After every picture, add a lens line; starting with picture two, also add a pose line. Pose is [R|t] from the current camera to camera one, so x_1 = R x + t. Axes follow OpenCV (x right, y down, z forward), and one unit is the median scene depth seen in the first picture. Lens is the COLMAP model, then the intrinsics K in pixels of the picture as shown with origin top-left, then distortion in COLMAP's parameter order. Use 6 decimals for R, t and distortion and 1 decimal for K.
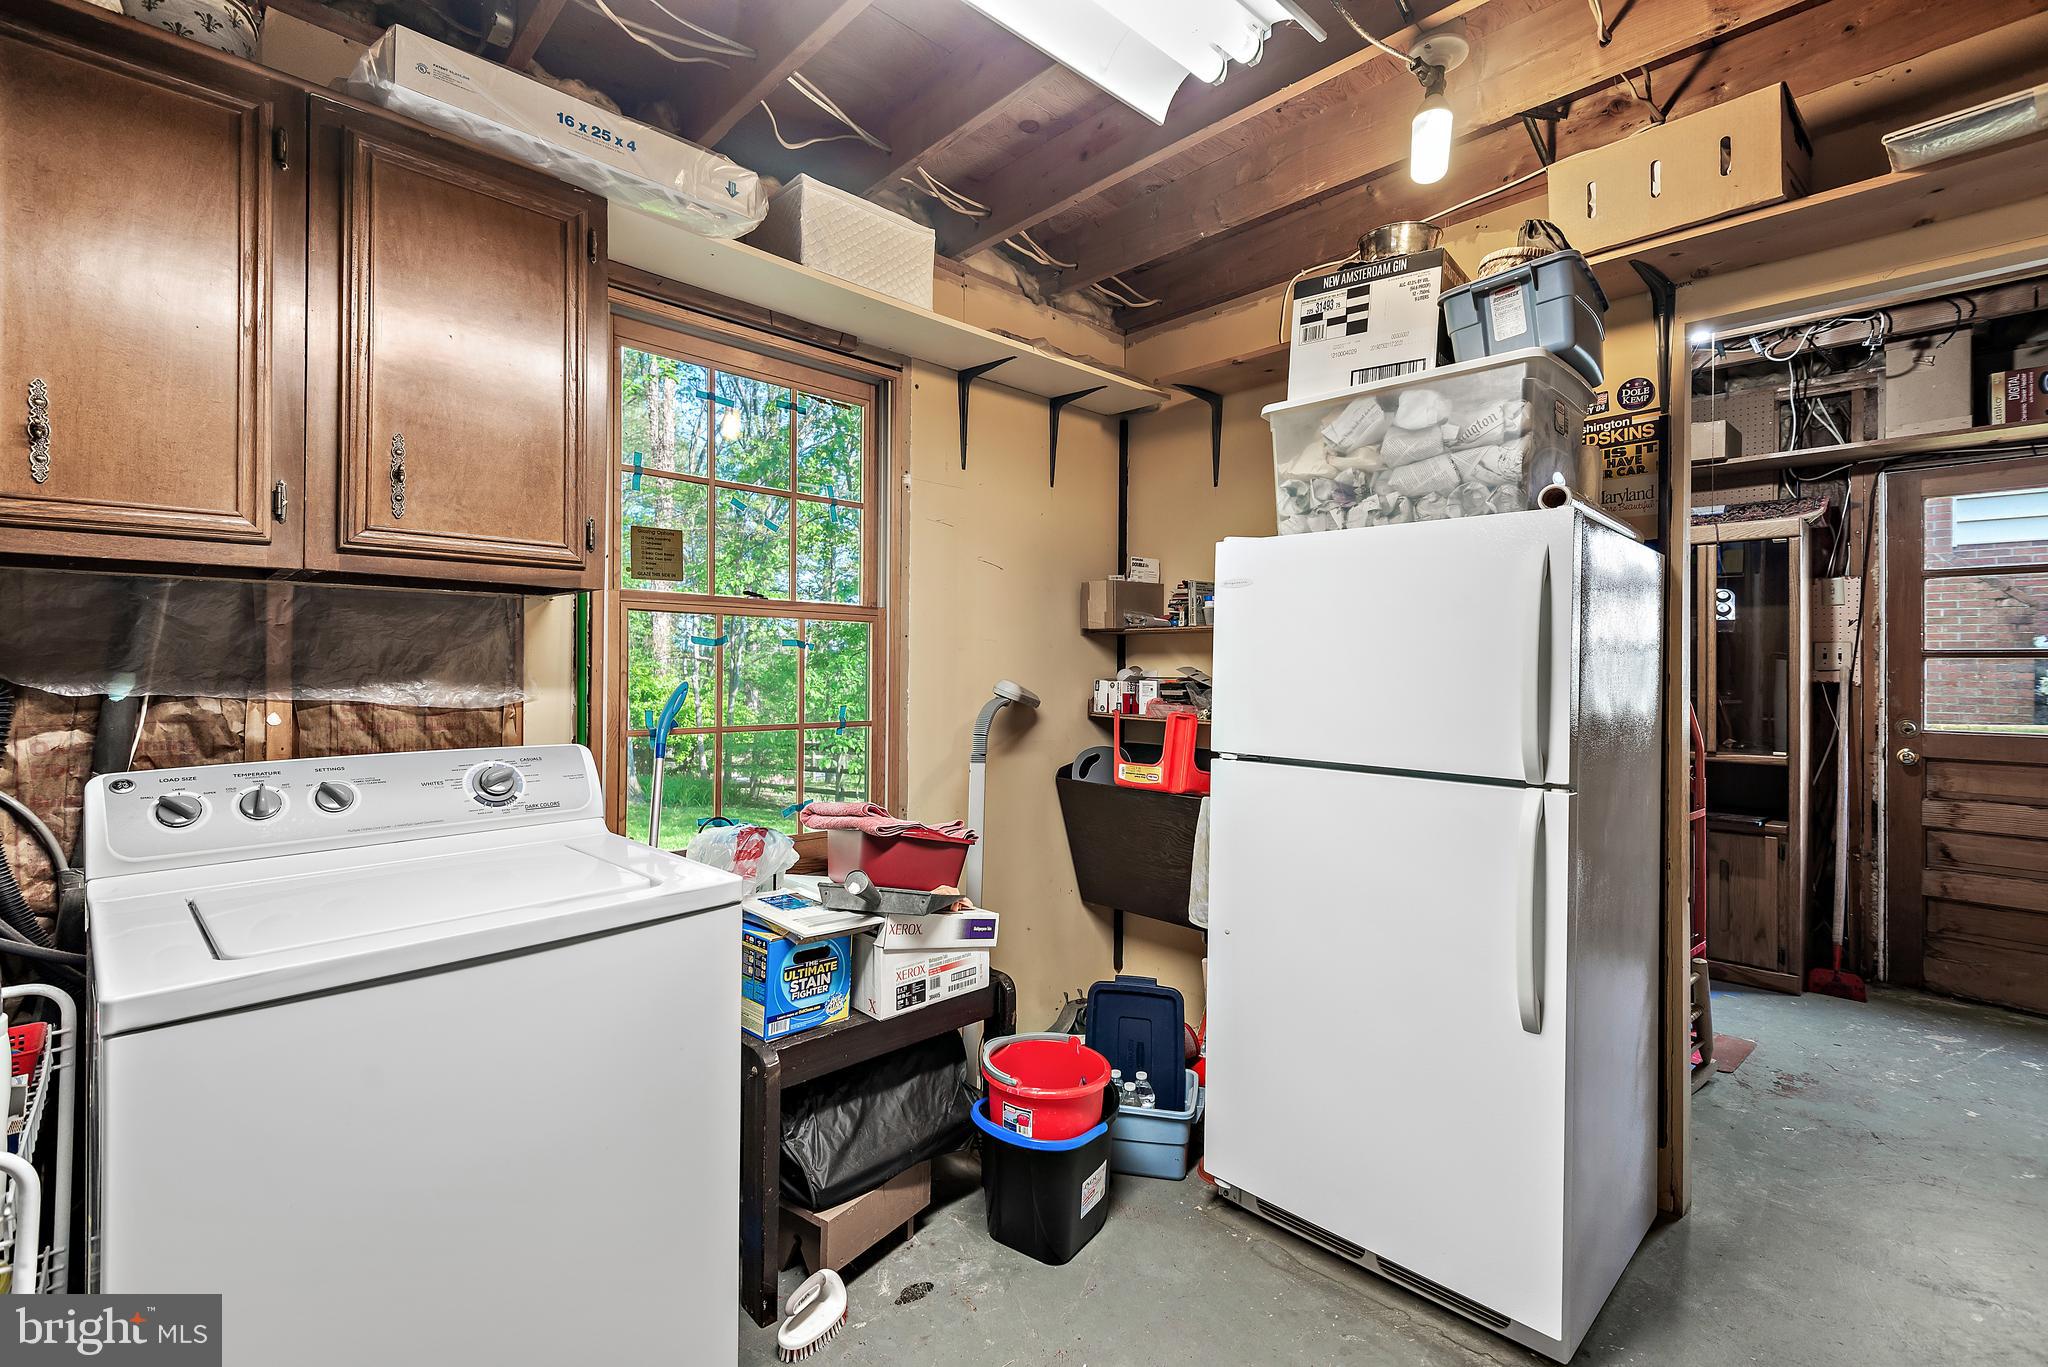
lens RADIAL K [[907.8, 0, 1020.8], [0, 907.8, 670.4], [0, 0, 1]] dist [-0.000195, -0.000336]
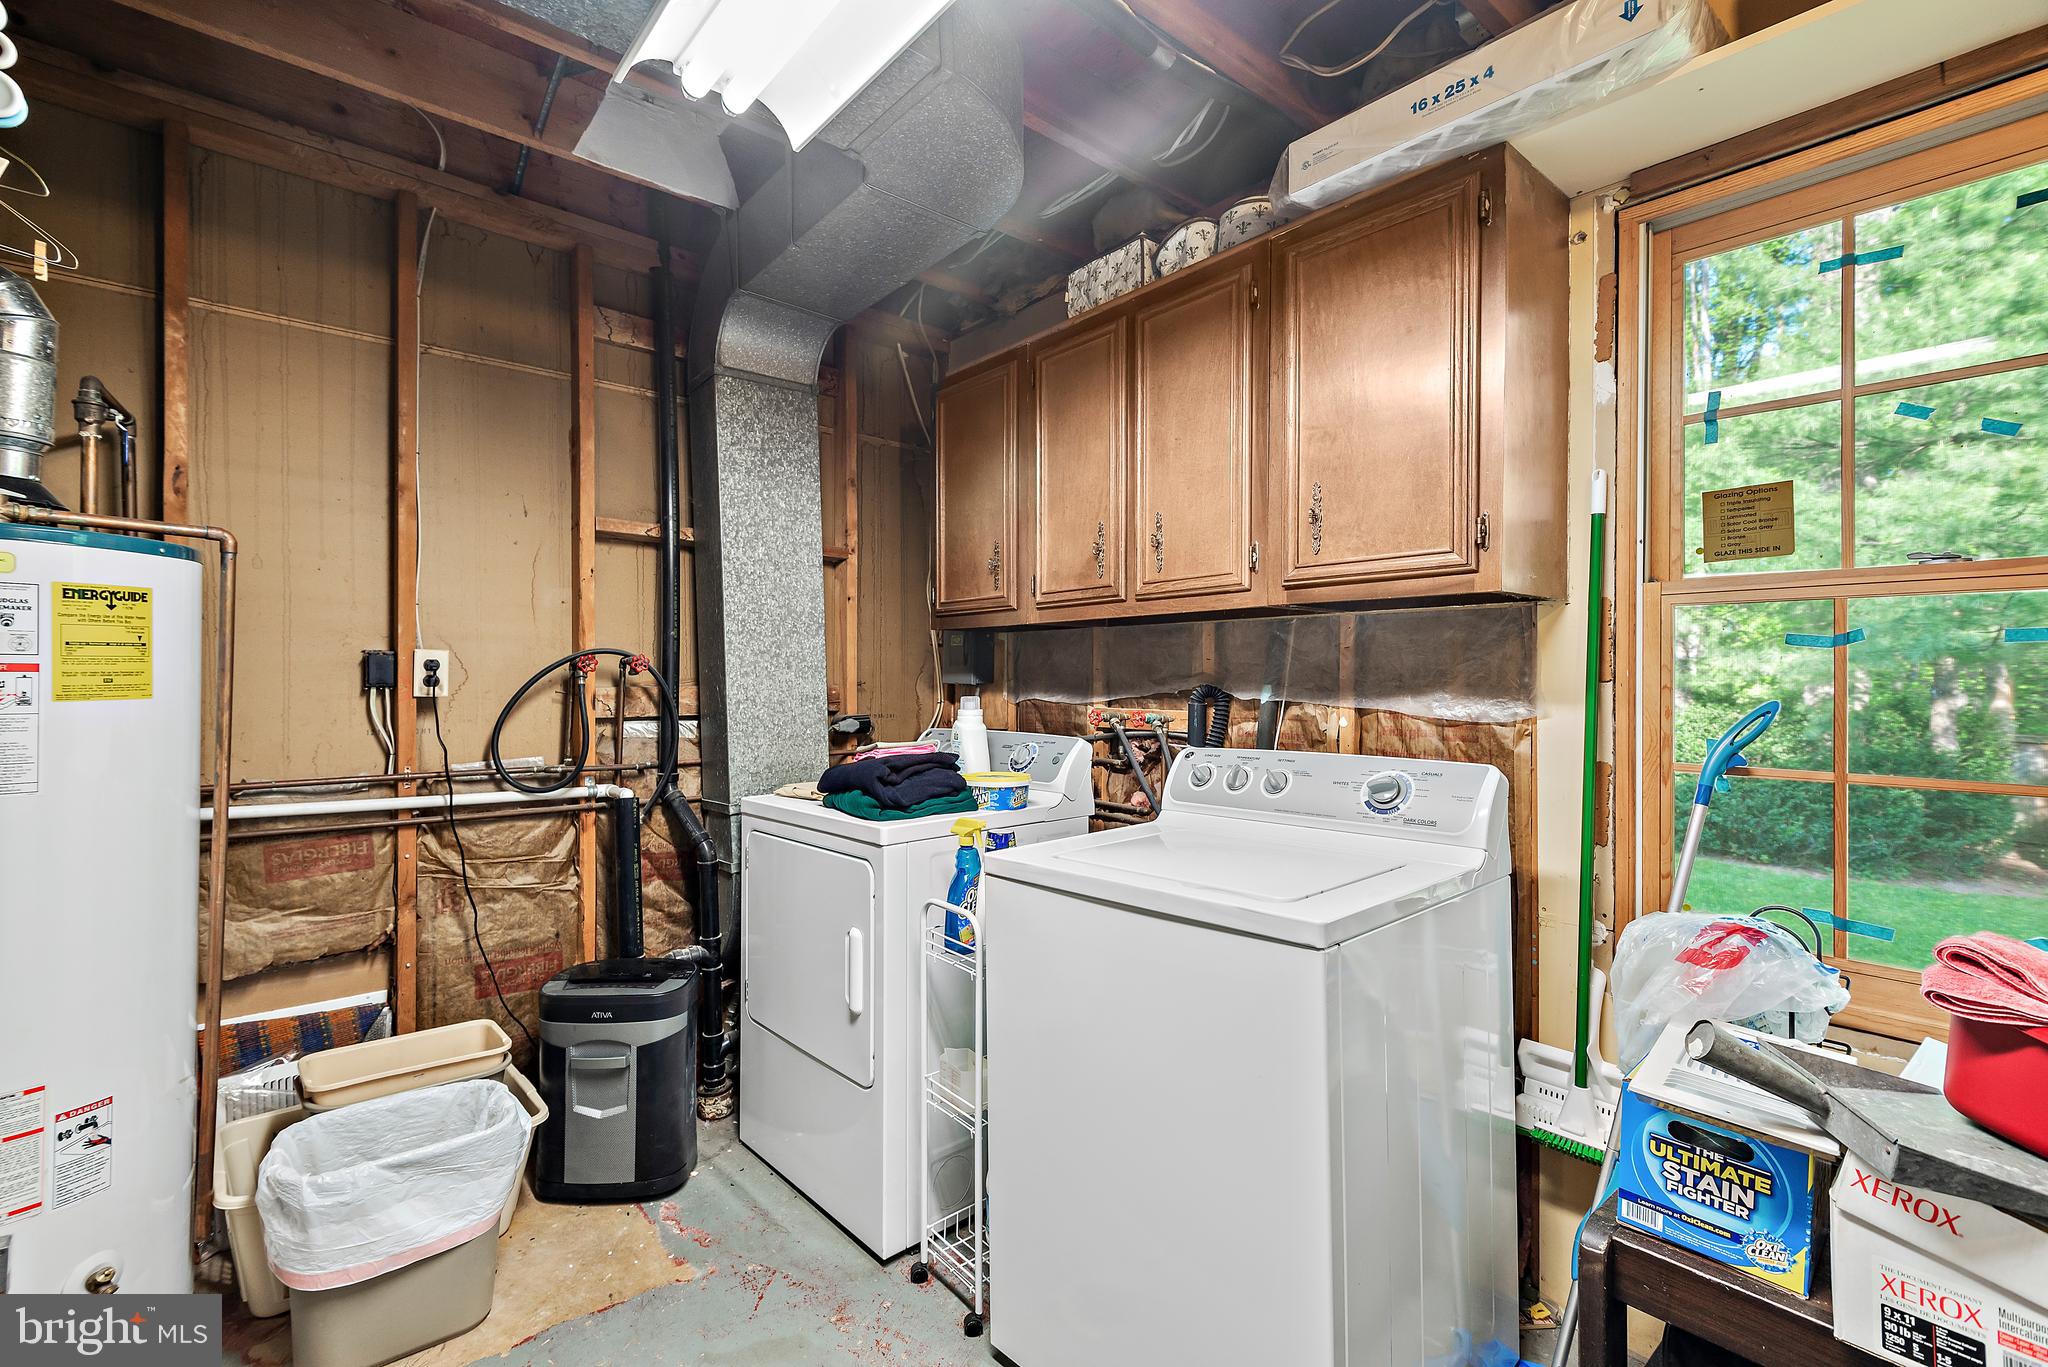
lens RADIAL K [[907.8, 0, 1020.5], [0, 907.8, 683.1], [0, 0, 1]] dist [-0.000195, -0.000336]
pose [[-0.058228, 0.001518, -0.998302, 0.445261], [-0.002475, 0.999996, 0.001665, -0.001262], [0.998300, 0.002568, -0.058224, 0.599324]]
